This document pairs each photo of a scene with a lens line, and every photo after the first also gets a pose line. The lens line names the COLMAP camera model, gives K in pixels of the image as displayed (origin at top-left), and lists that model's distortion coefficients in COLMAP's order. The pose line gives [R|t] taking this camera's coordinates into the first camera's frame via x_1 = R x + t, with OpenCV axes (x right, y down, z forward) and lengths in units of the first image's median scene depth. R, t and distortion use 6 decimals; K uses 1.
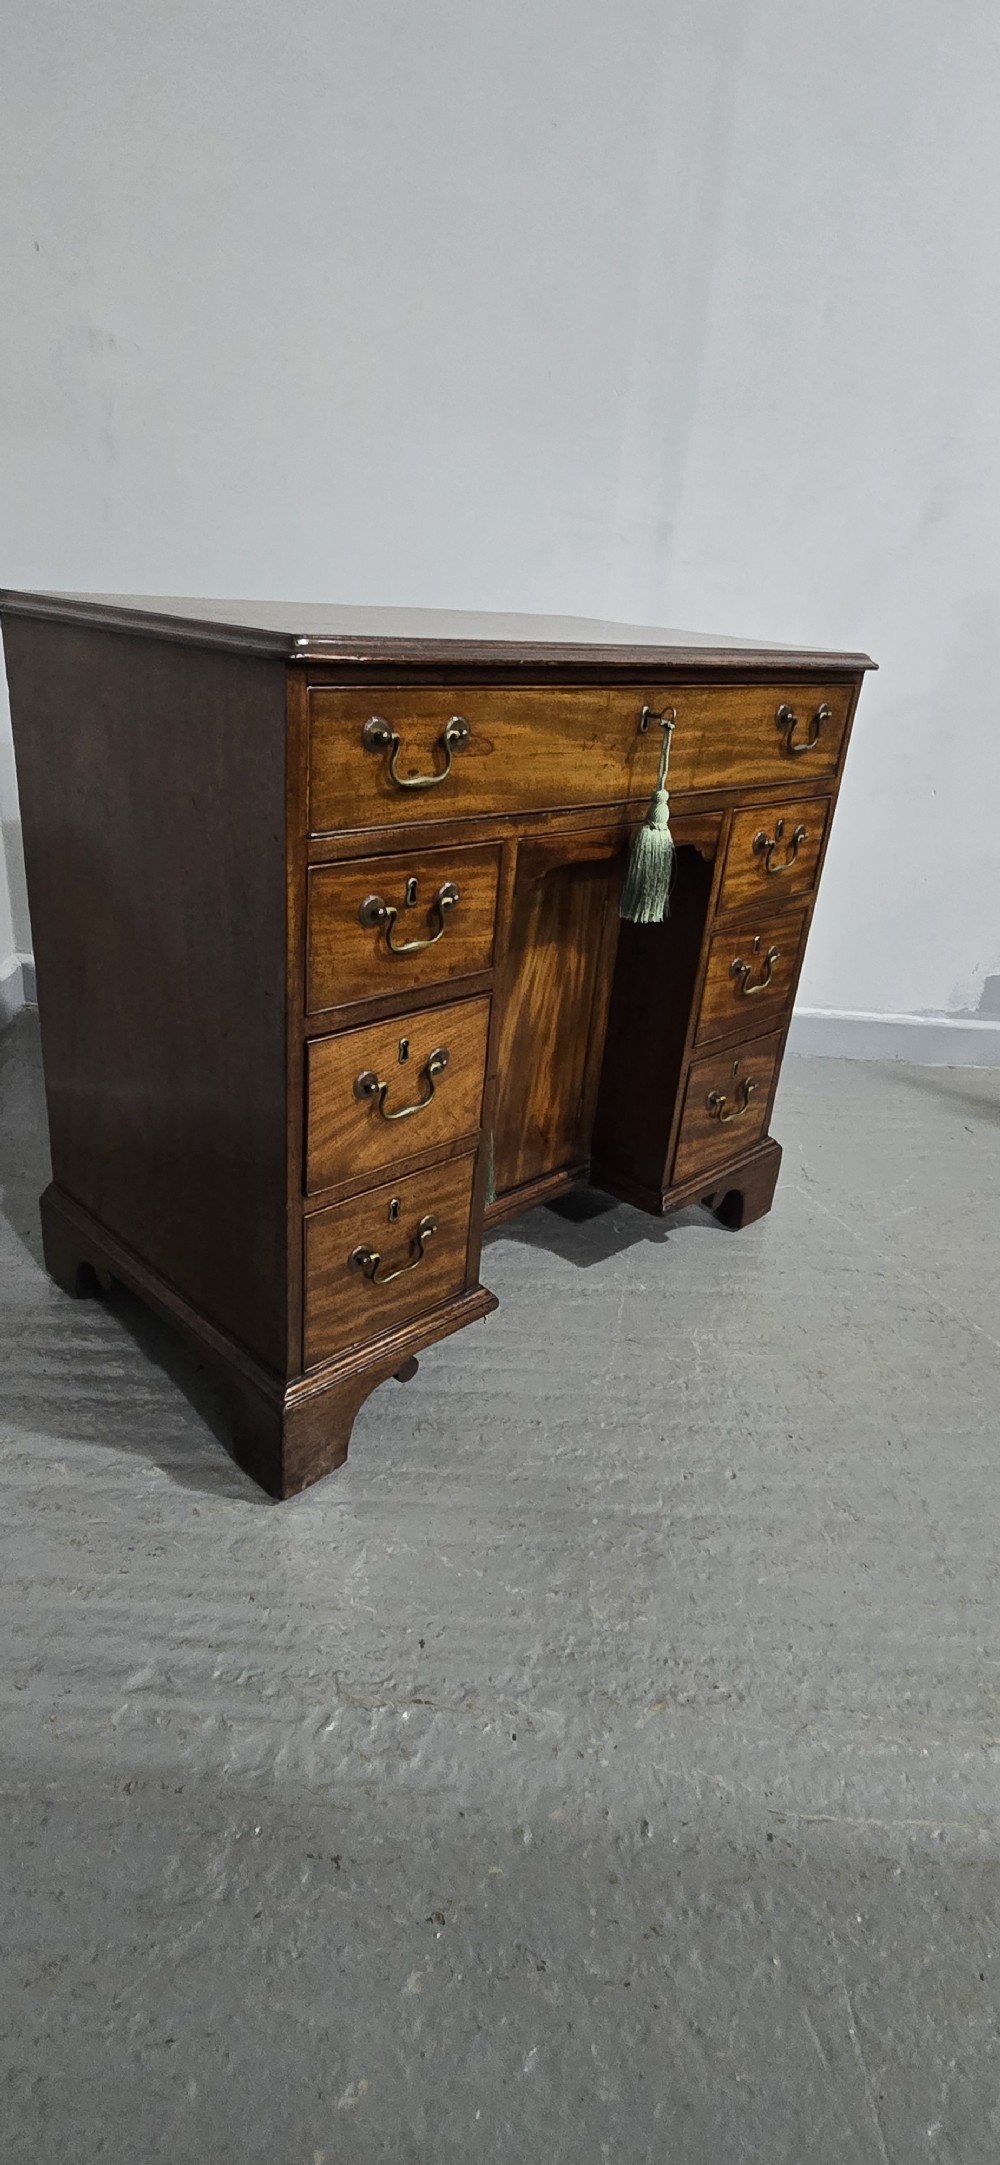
lens RADIAL K [[1143.4, 0, 511.4], [0, 1143.4, 1086.7], [0, 0, 1]] dist [-0.022658, 0.001782]
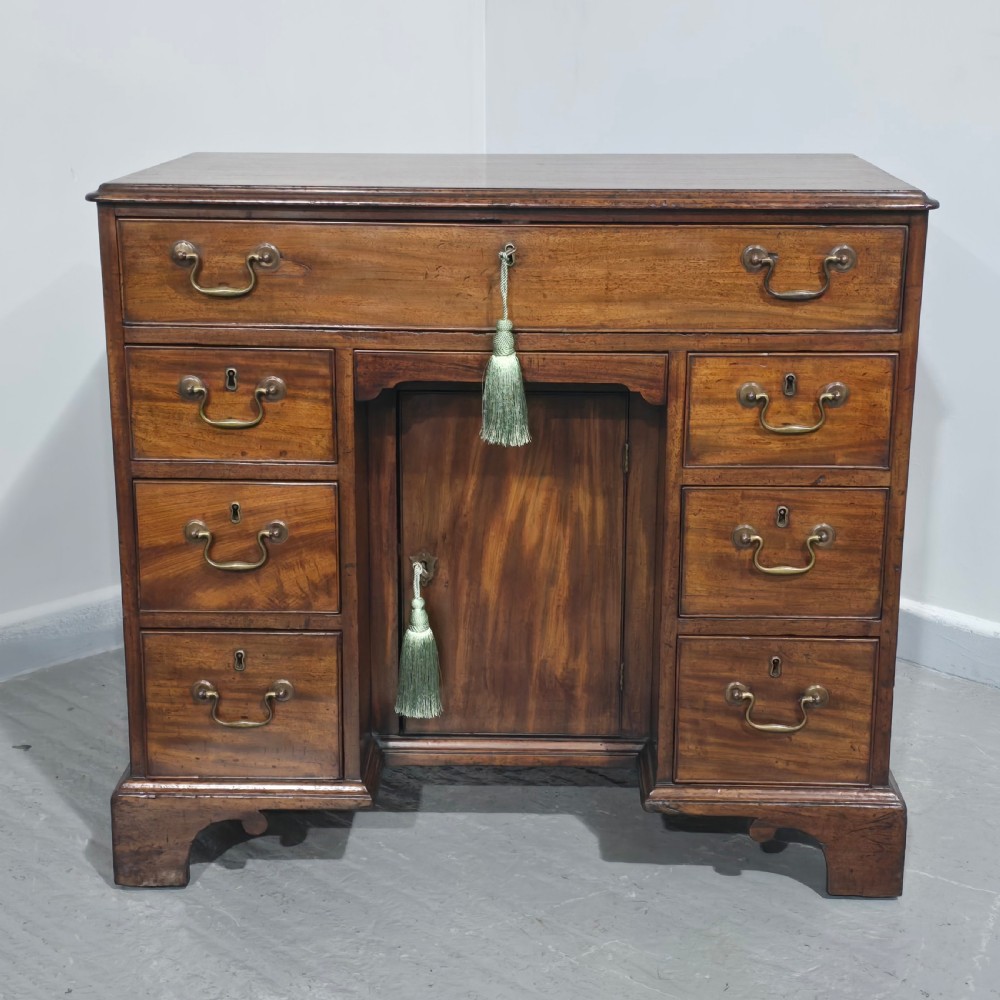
lens RADIAL K [[1800.4, 0, 535.1], [0, 1800.4, 452.8], [0, 0, 1]] dist [0.012044, 0.000000]
pose [[0.680975, 0.098312, -0.725677, 1.393023], [-0.255315, 0.960644, -0.109443, 0.032162], [0.686358, 0.259805, 0.679275, -0.072572]]
